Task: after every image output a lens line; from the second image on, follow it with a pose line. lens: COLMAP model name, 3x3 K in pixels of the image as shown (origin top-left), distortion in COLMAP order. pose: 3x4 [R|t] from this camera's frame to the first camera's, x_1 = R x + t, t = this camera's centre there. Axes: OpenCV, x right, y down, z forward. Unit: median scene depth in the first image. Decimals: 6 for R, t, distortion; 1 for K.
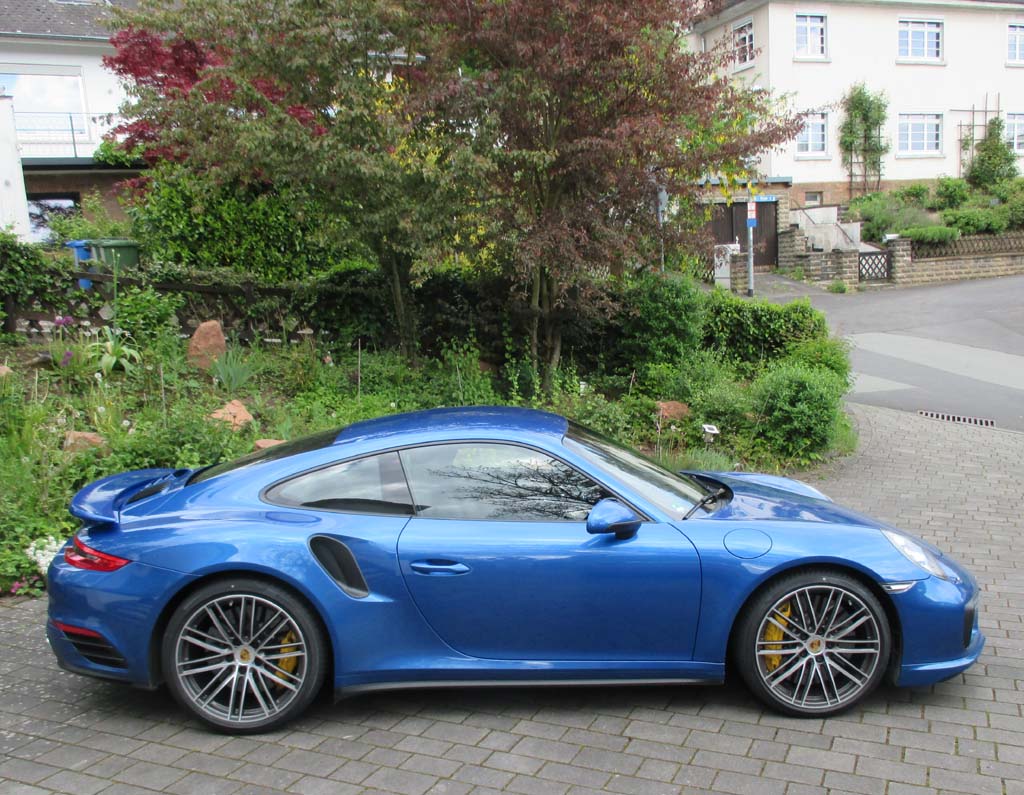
lens RADIAL K [[886.8, 0, 511.8], [0, 886.8, 398.7], [0, 0, 1]] dist [-0.041193, -0.006898]
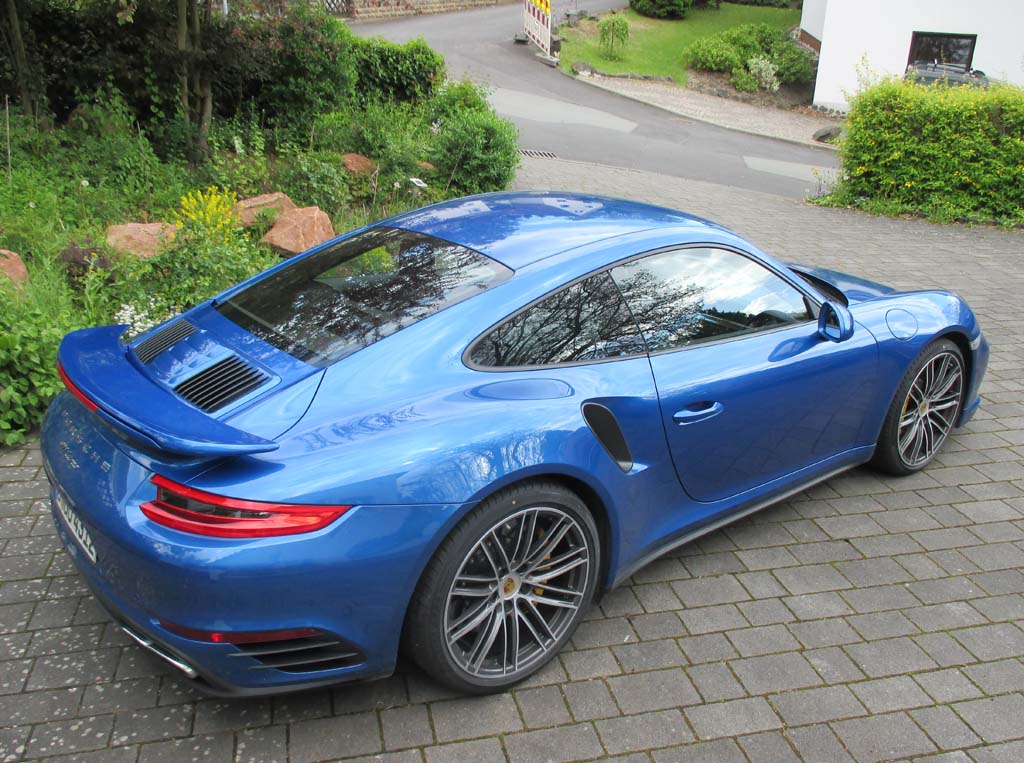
lens RADIAL K [[844.2, 0, 512.0], [0, 844.2, 380.5], [0, 0, 1]] dist [-0.027882, 0.001087]
pose [[0.853818, -0.183172, 0.487282, -0.555269], [0.042068, 0.957267, 0.286130, -0.057087], [-0.518870, -0.223803, 0.825037, 0.437227]]
